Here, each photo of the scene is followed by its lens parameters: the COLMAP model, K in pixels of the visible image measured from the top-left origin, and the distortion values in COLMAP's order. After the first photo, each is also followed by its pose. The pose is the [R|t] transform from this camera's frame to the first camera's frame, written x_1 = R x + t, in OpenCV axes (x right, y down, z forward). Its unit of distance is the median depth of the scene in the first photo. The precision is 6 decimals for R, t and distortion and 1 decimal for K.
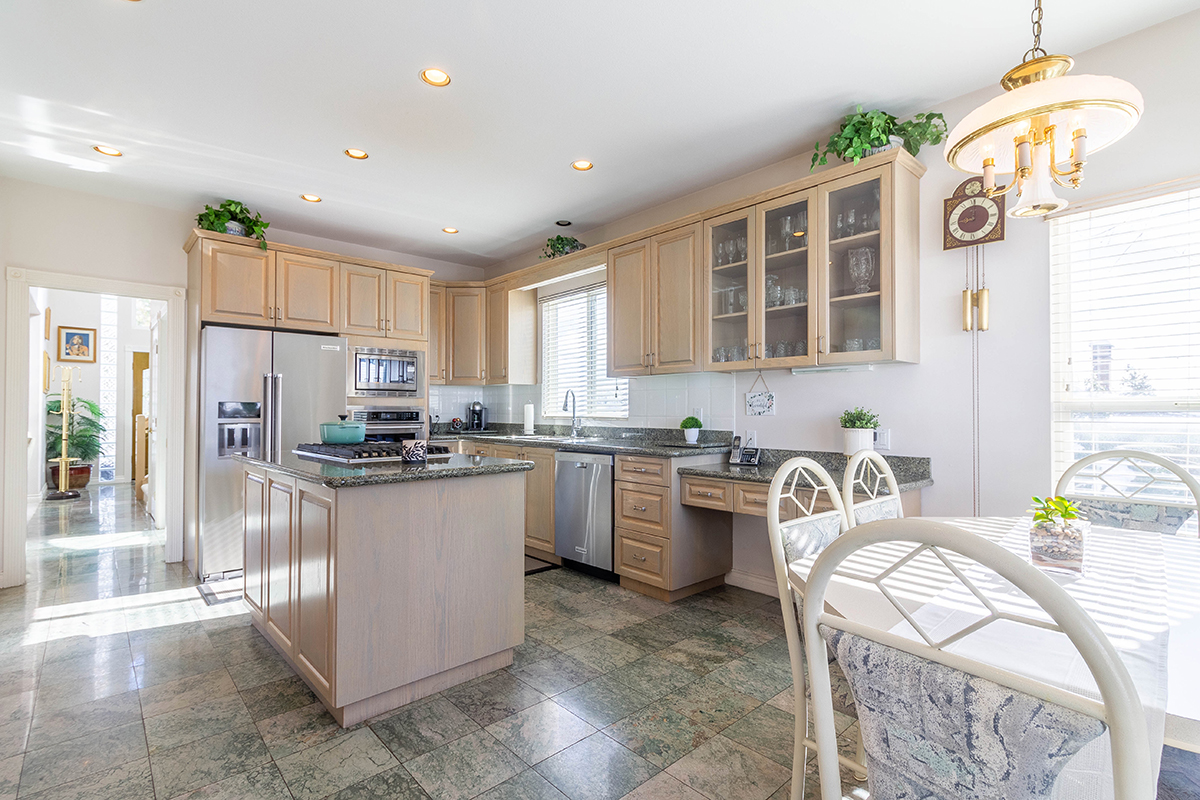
lens RADIAL K [[549.8, 0, 601.3], [0, 549.8, 405.3], [0, 0, 1]] dist [0.001222, -0.000949]
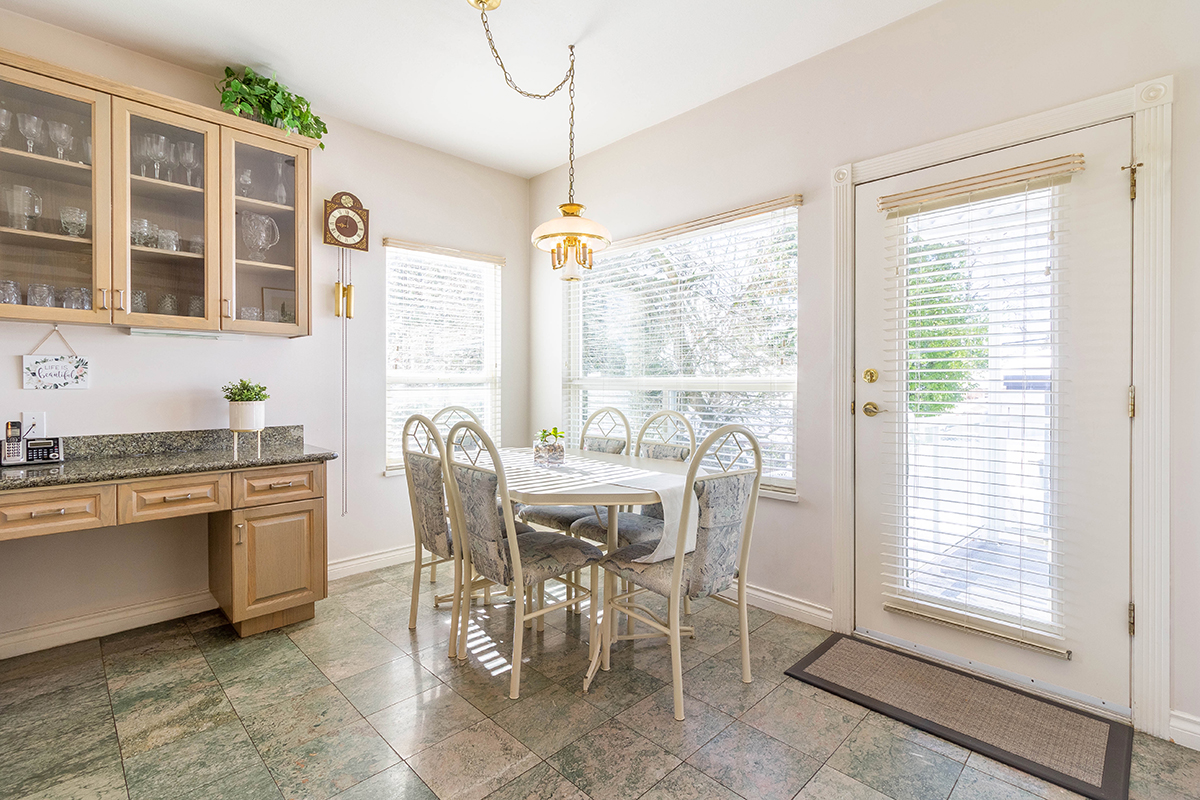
lens RADIAL K [[549.8, 0, 601.2], [0, 549.8, 389.9], [0, 0, 1]] dist [0.001222, -0.000949]
pose [[-0.040488, -0.015873, 0.999054, -0.549519], [-0.014302, 0.999781, 0.015305, -0.000628], [-0.999078, -0.013669, -0.040706, 0.455187]]
